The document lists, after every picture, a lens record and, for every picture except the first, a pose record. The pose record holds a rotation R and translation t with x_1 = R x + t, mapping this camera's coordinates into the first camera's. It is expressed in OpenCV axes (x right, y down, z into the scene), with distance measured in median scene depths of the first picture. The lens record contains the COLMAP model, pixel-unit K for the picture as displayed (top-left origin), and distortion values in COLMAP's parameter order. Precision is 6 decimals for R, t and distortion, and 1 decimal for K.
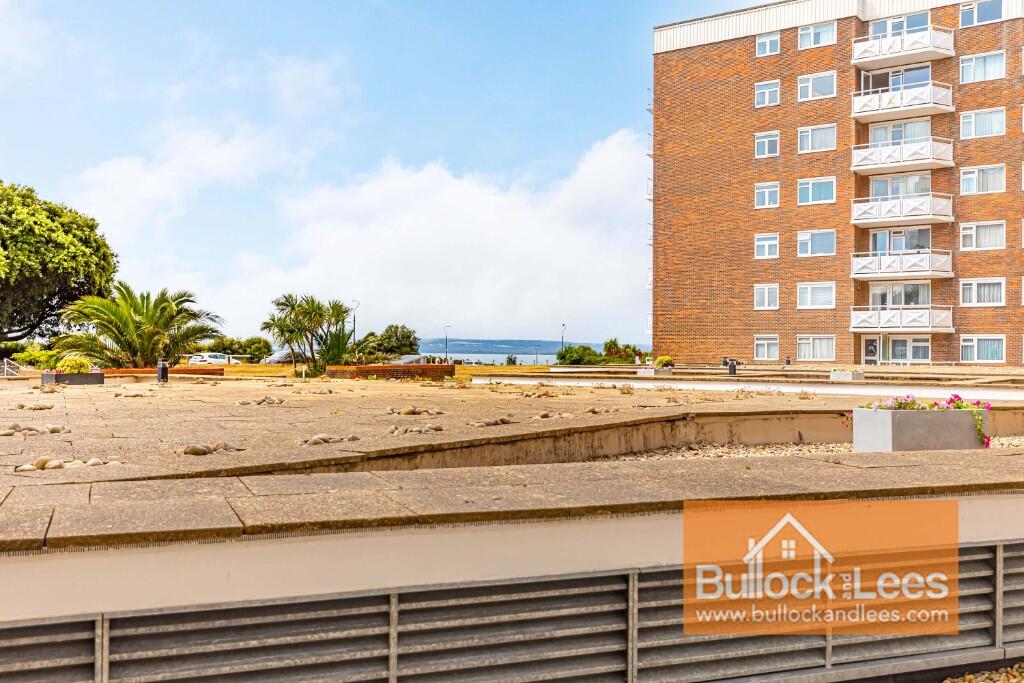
lens RADIAL K [[996.9, 0, 511.3], [0, 996.9, 344.9], [0, 0, 1]] dist [0.016562, 0.000000]
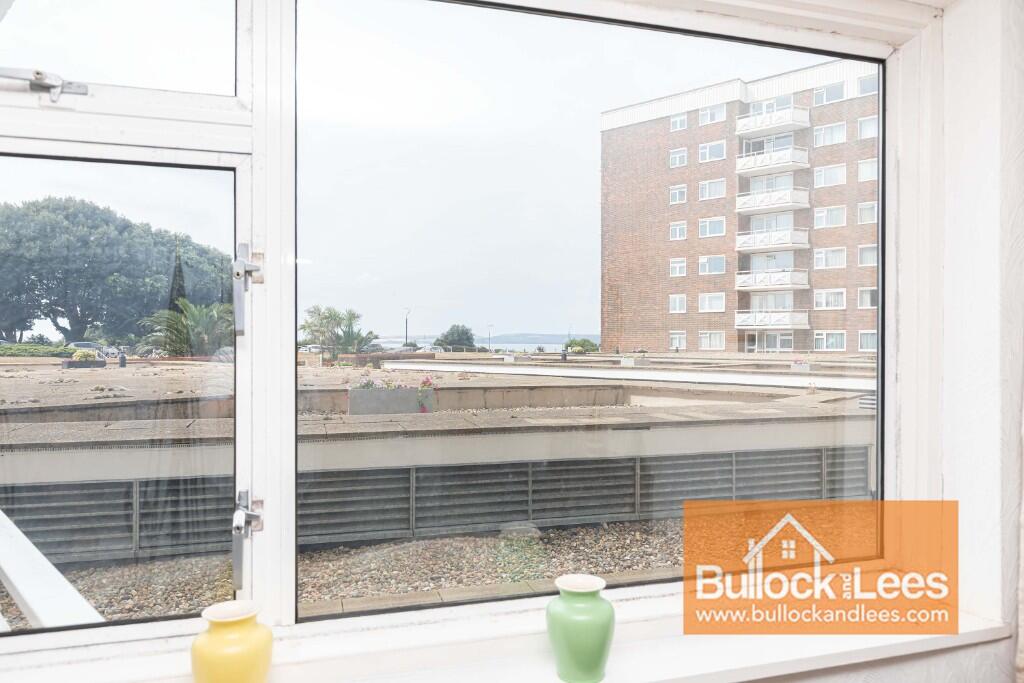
lens RADIAL K [[719.8, 0, 509.6], [0, 719.8, 340.3], [0, 0, 1]] dist [0.009365, 0.004697]
pose [[0.994541, -0.003172, -0.104294, 0.132108], [0.003642, 0.999984, 0.004318, -0.002603], [0.104279, -0.004675, 0.994537, -0.024843]]
